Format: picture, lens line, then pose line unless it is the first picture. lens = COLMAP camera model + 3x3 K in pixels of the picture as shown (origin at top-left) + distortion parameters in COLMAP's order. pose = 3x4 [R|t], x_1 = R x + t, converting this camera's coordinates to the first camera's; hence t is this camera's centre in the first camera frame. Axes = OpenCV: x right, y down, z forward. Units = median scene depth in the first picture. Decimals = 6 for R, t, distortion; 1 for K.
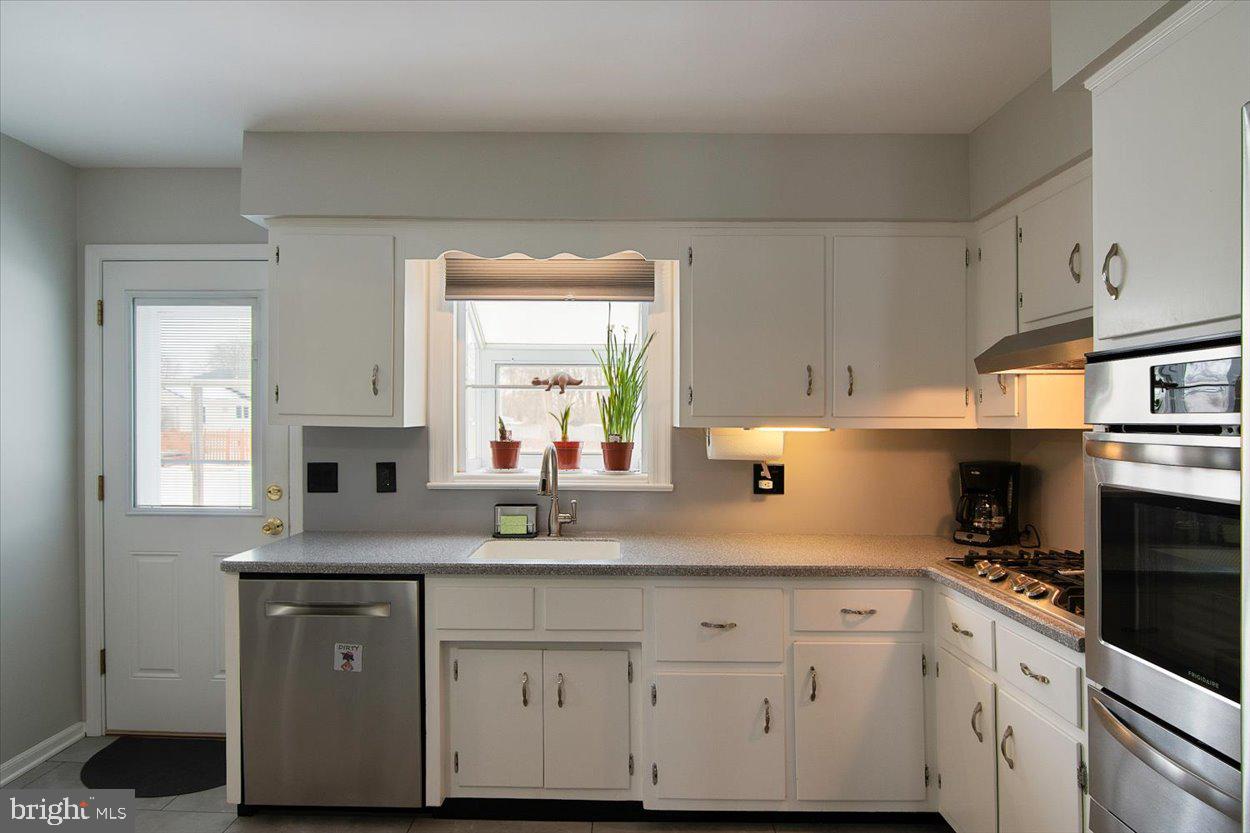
lens RADIAL K [[655.3, 0, 625.0], [0, 655.3, 416.5], [0, 0, 1]] dist [-0.018320, -0.000189]
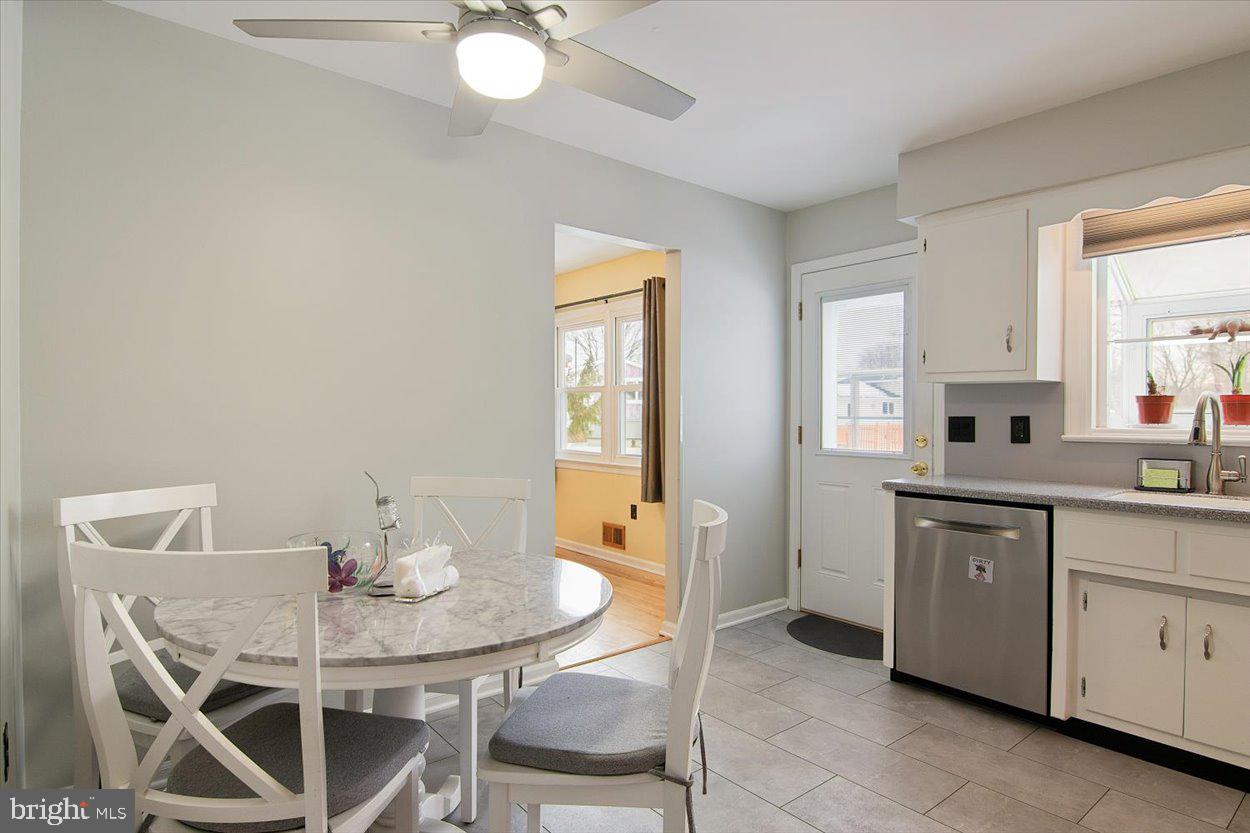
lens RADIAL K [[642.2, 0, 625.5], [0, 642.2, 404.7], [0, 0, 1]] dist [-0.004433, -0.013241]
pose [[0.605578, 0.003371, -0.795779, 0.094289], [-0.007919, 0.999967, -0.001790, 0.062339], [0.795747, 0.007385, 0.605584, -0.192356]]
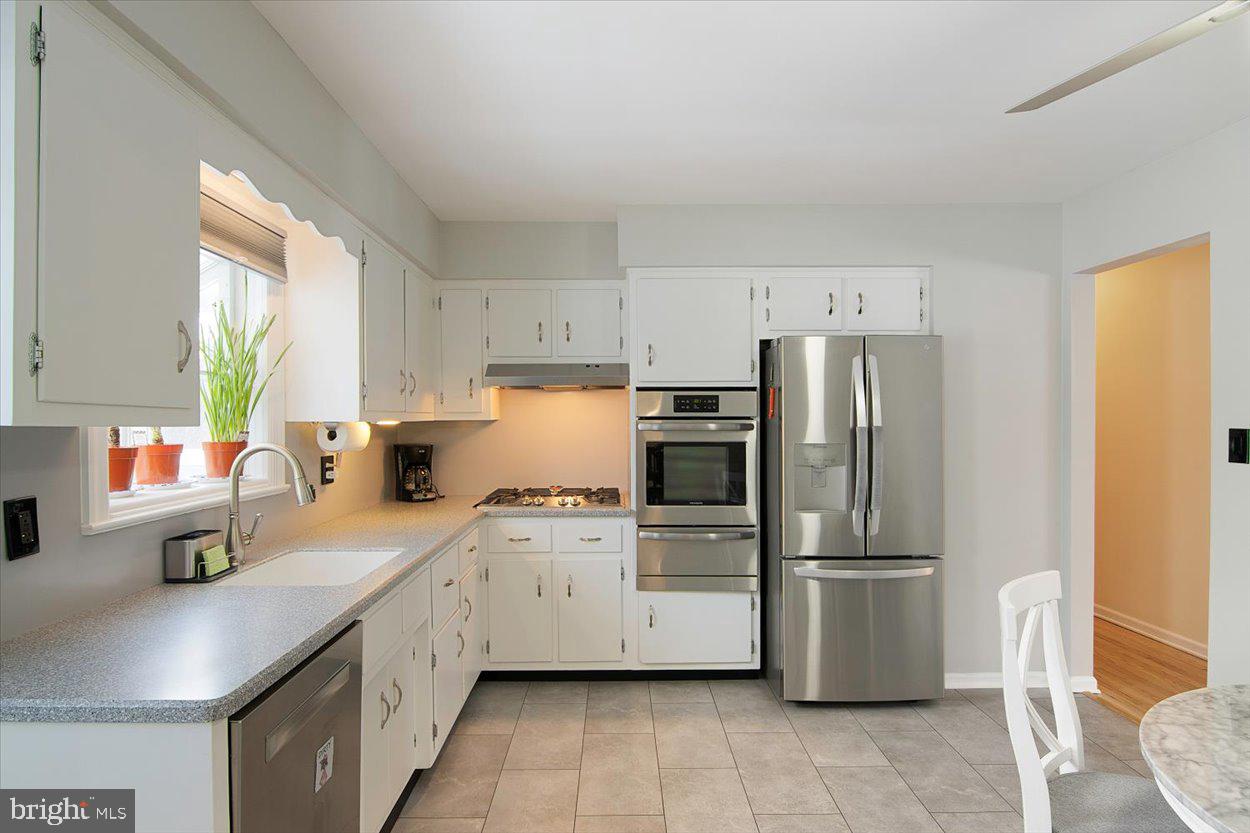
lens RADIAL K [[642.2, 0, 625.5], [0, 642.2, 404.7], [0, 0, 1]] dist [-0.004433, -0.013241]
pose [[0.009510, 0.020612, 0.999742, -0.839173], [-0.003625, 0.999782, -0.020579, 0.008178], [-0.999948, -0.003428, 0.009583, 0.530083]]
